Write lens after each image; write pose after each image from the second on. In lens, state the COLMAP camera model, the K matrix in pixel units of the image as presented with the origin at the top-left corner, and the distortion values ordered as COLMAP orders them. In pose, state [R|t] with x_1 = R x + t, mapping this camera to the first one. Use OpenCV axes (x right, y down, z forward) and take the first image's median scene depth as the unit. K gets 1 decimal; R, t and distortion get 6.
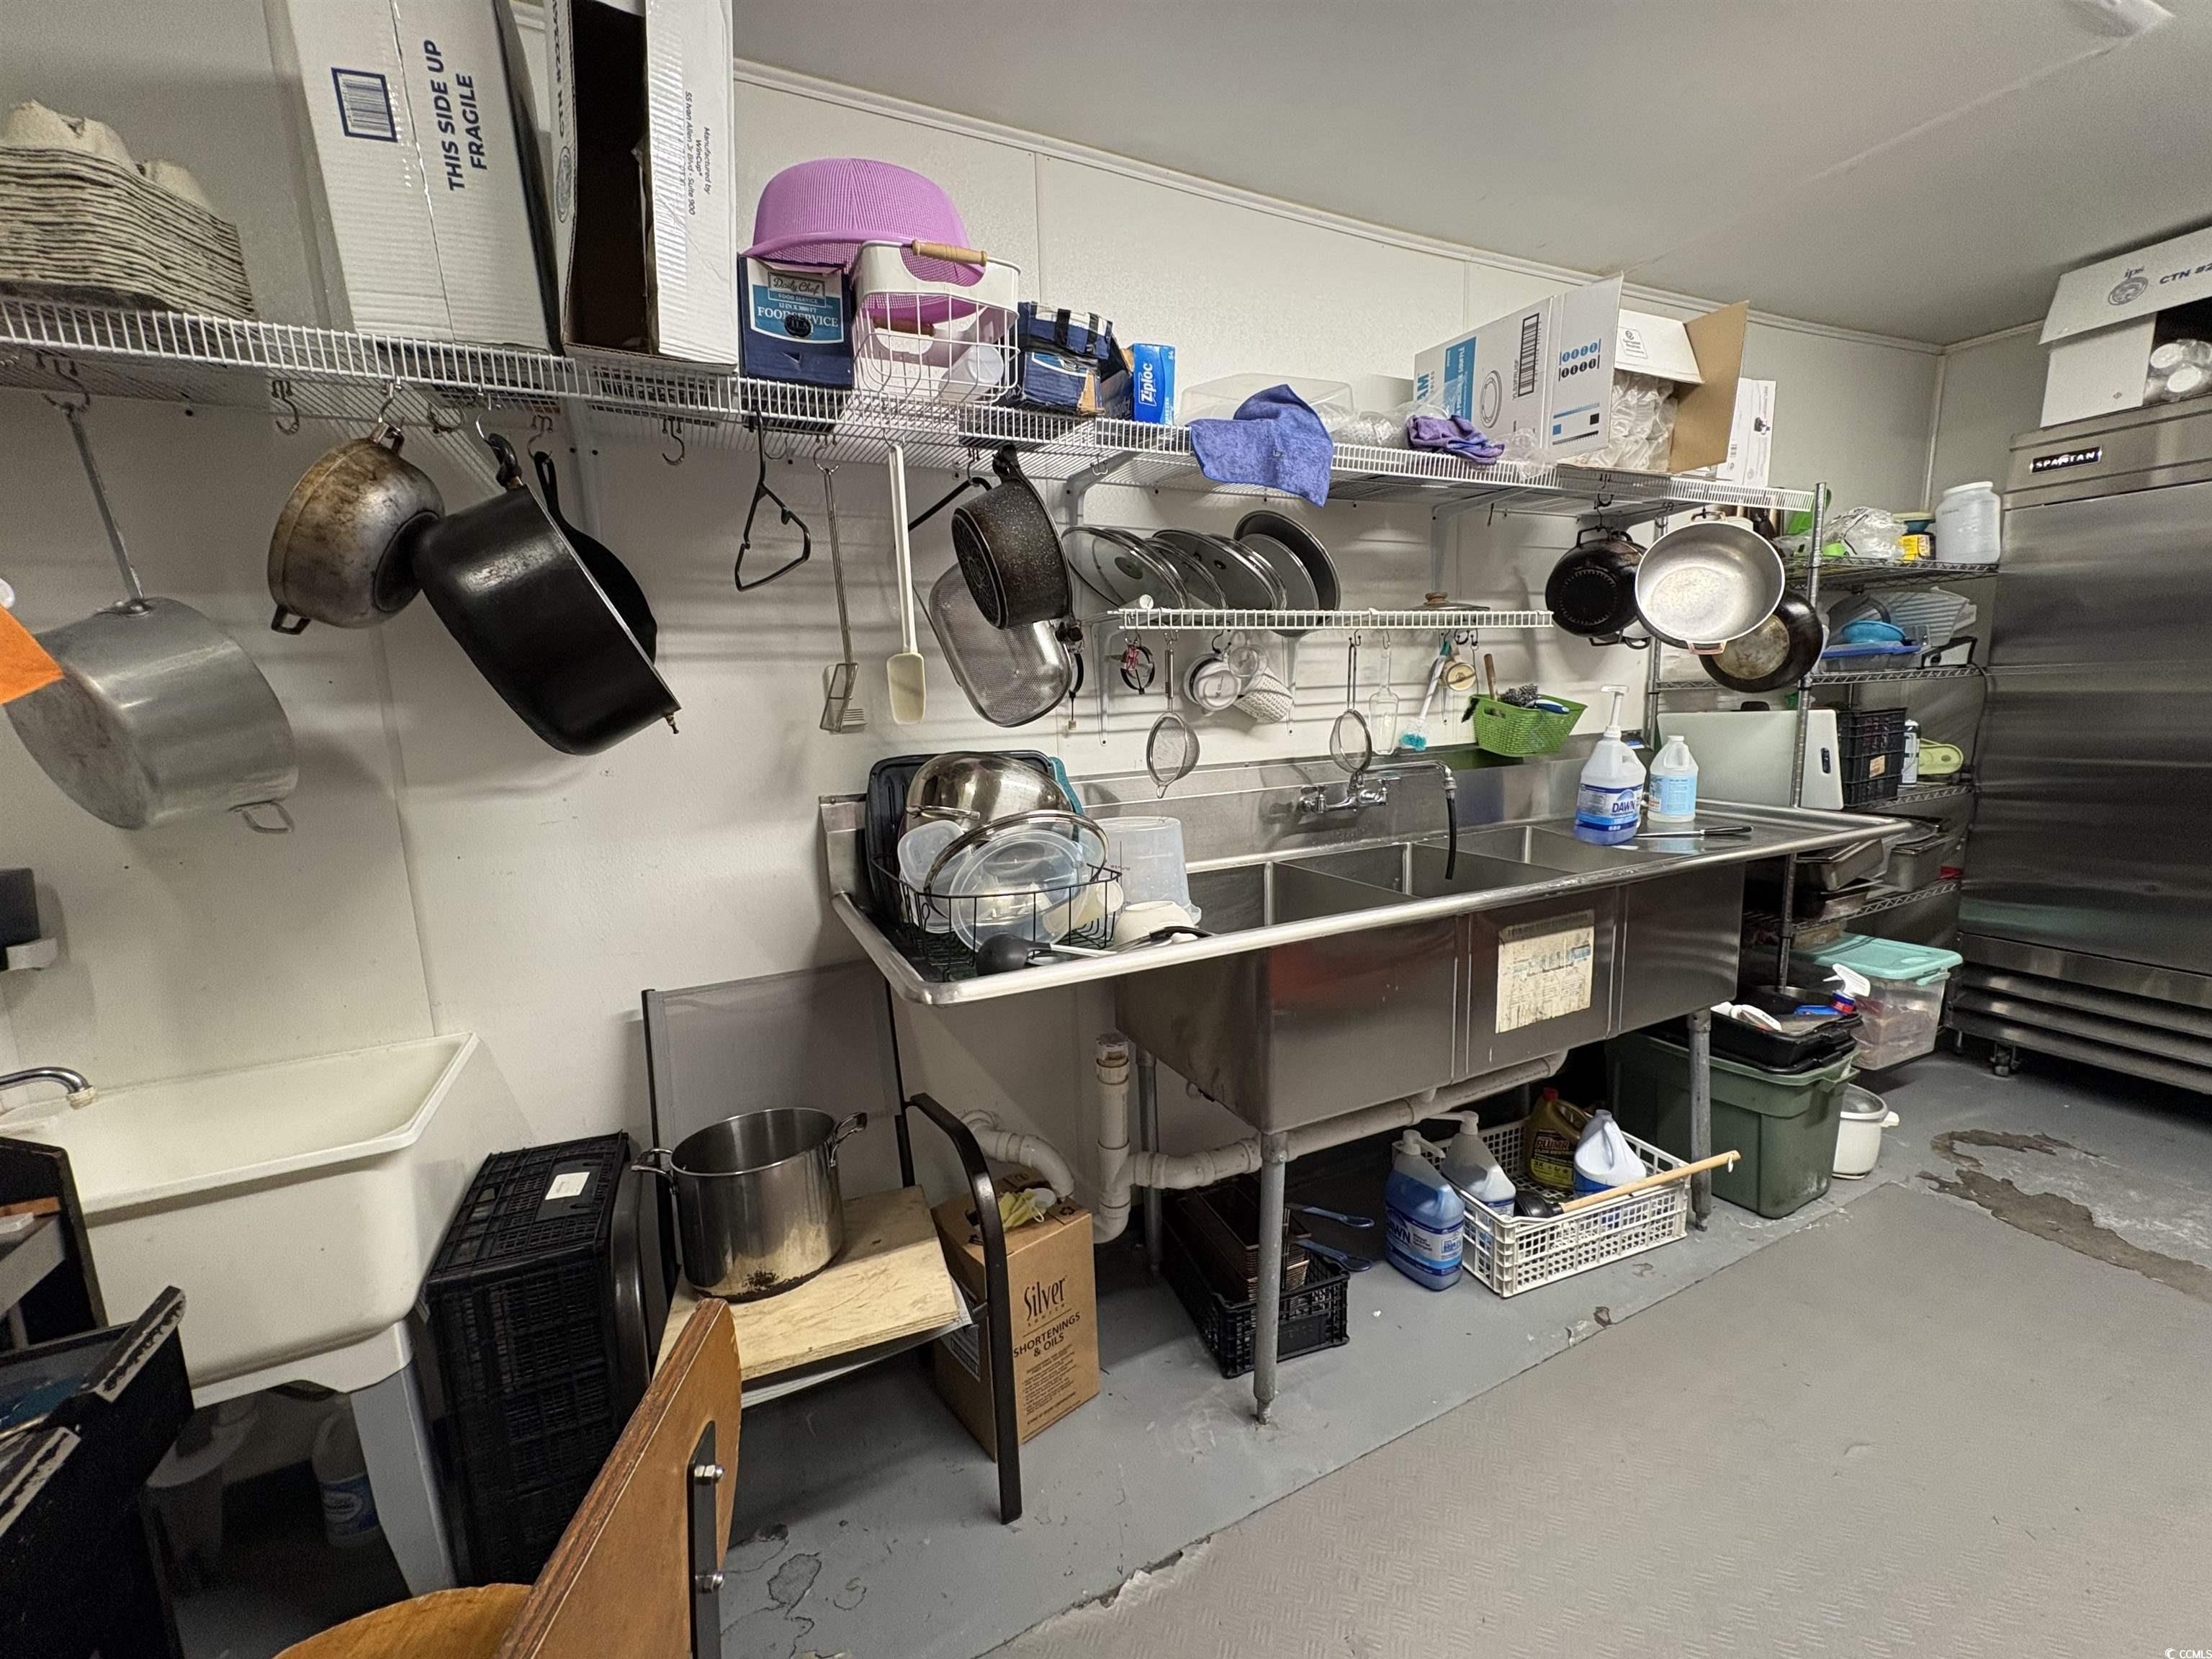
lens RADIAL K [[880.5, 0, 1106.2], [0, 880.5, 829.3], [0, 0, 1]] dist [-0.000117, 0.000391]
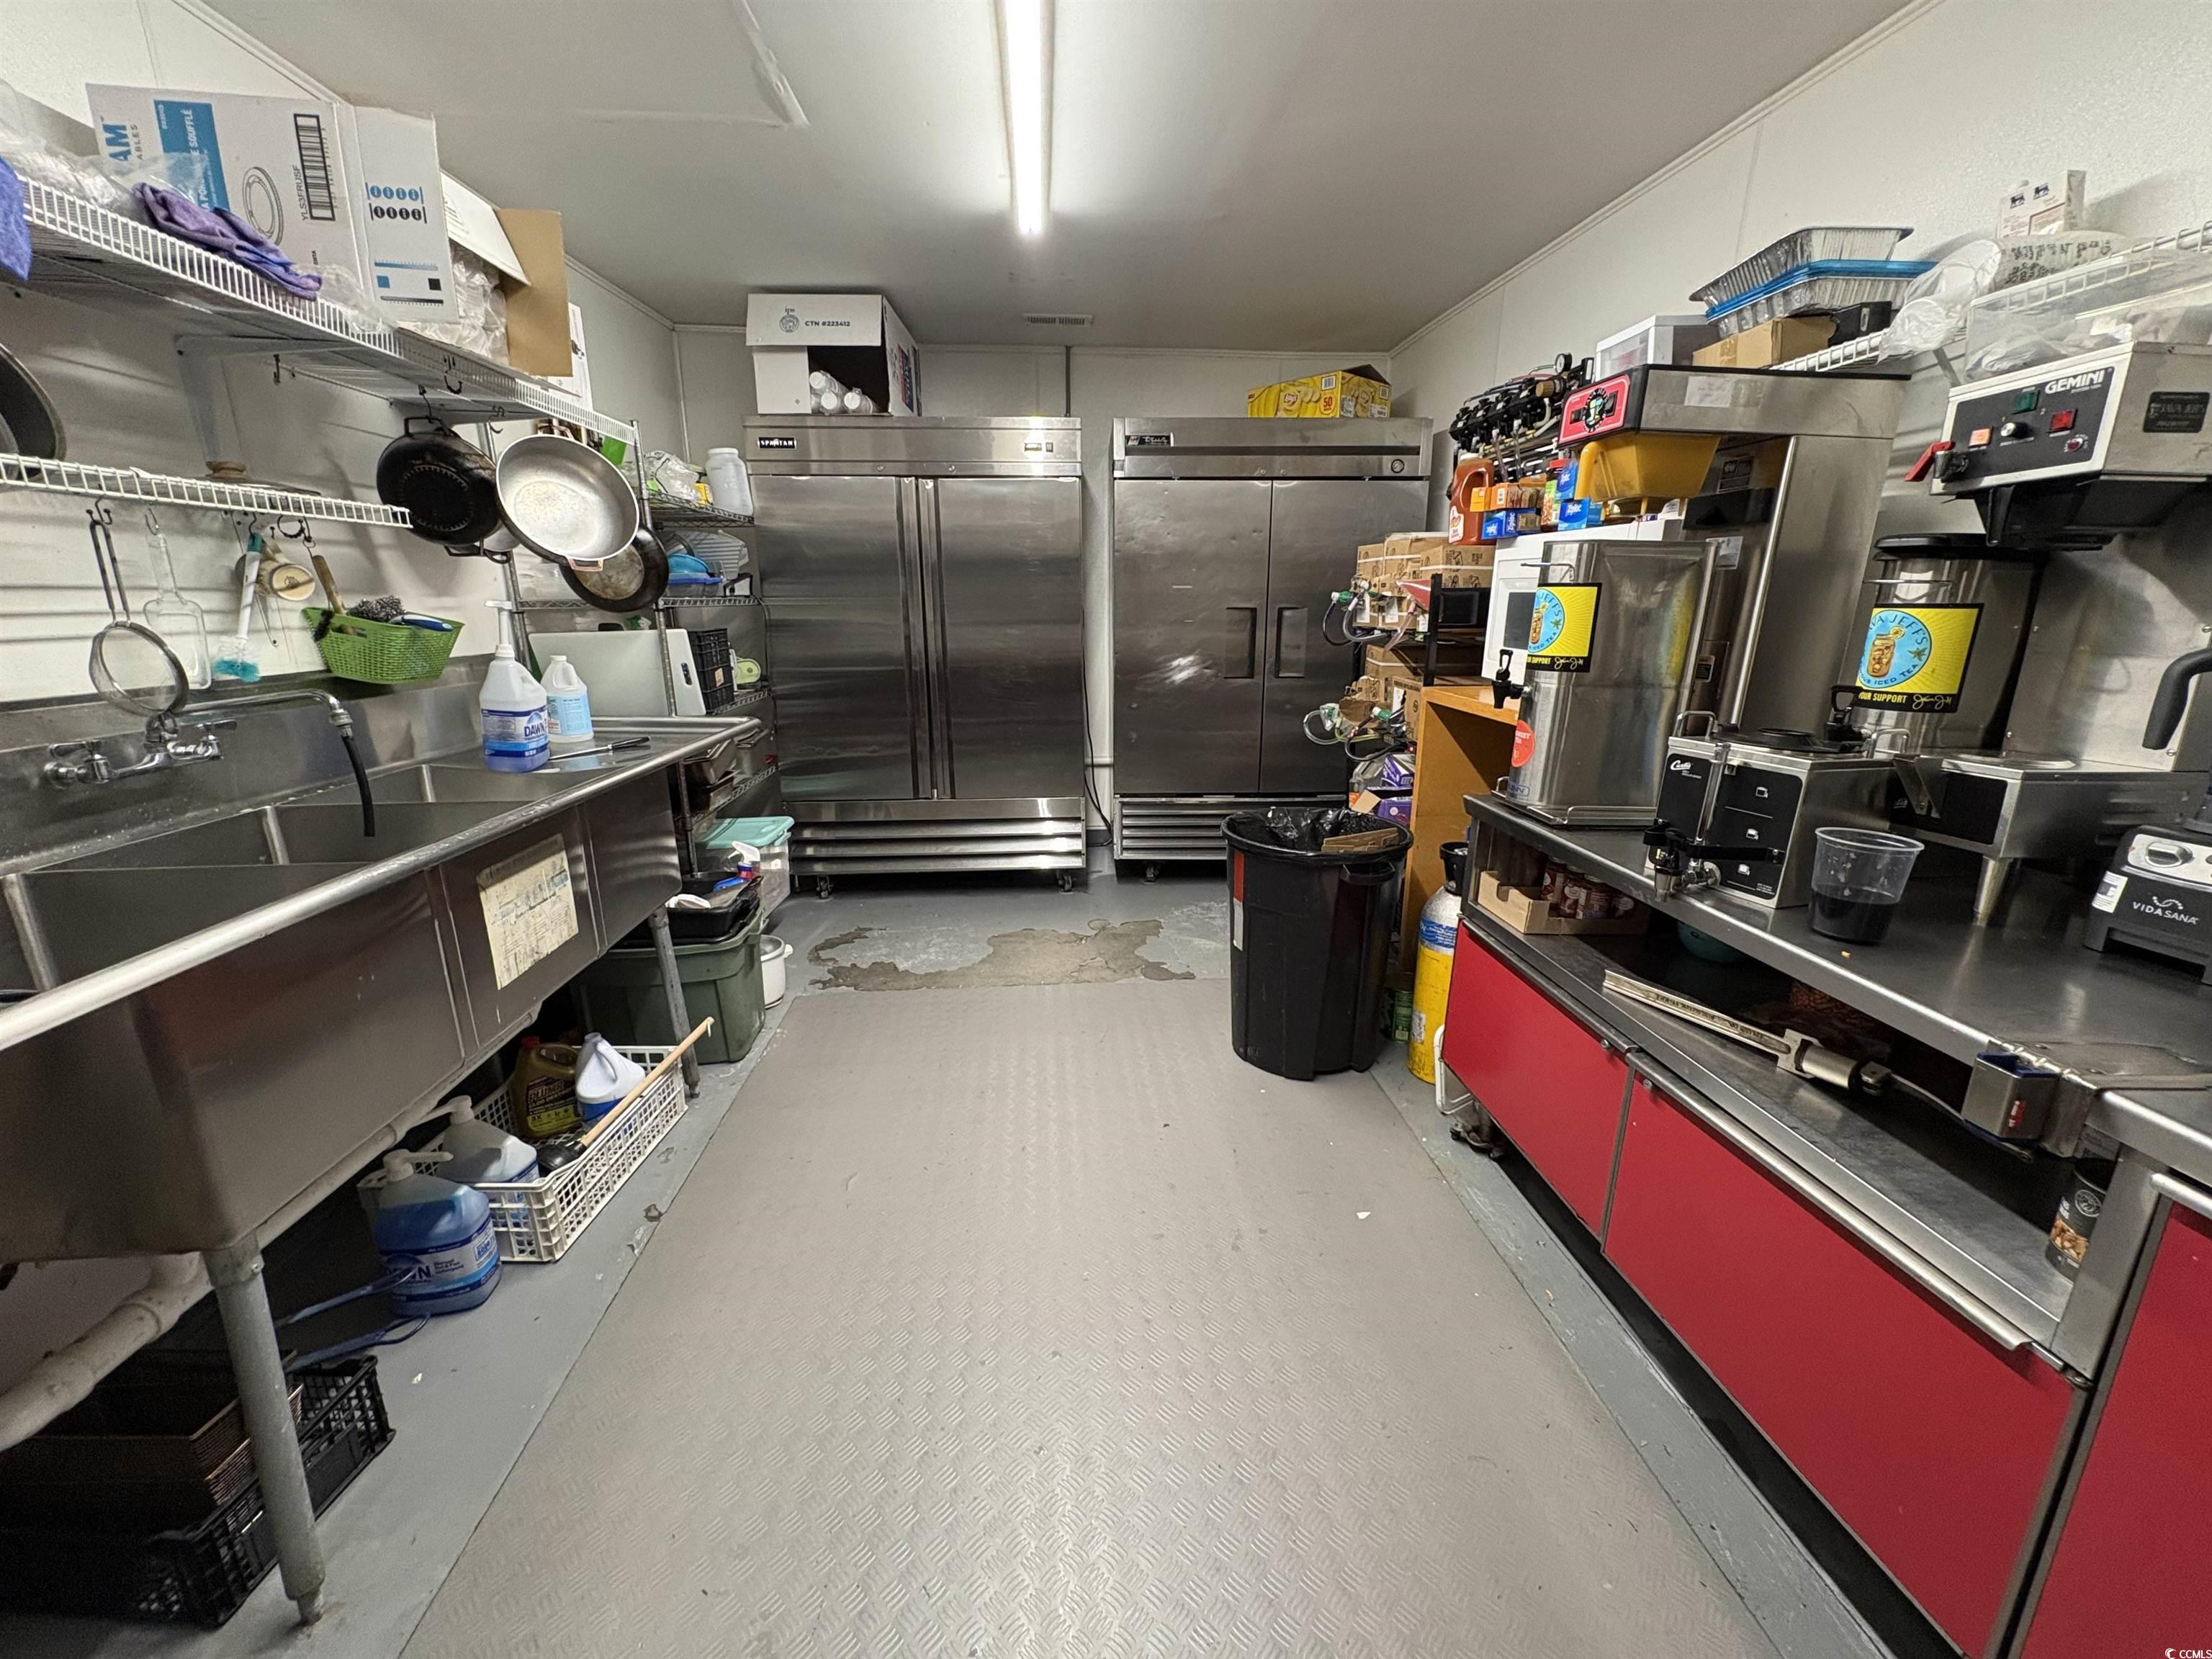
lens RADIAL K [[880.5, 0, 1104.8], [0, 880.5, 829.6], [0, 0, 1]] dist [-0.000117, 0.000391]
pose [[0.367060, -0.201742, 0.908057, -0.093174], [0.134873, 0.977425, 0.162634, 0.010072], [-0.920367, 0.062775, 0.385983, 0.073561]]
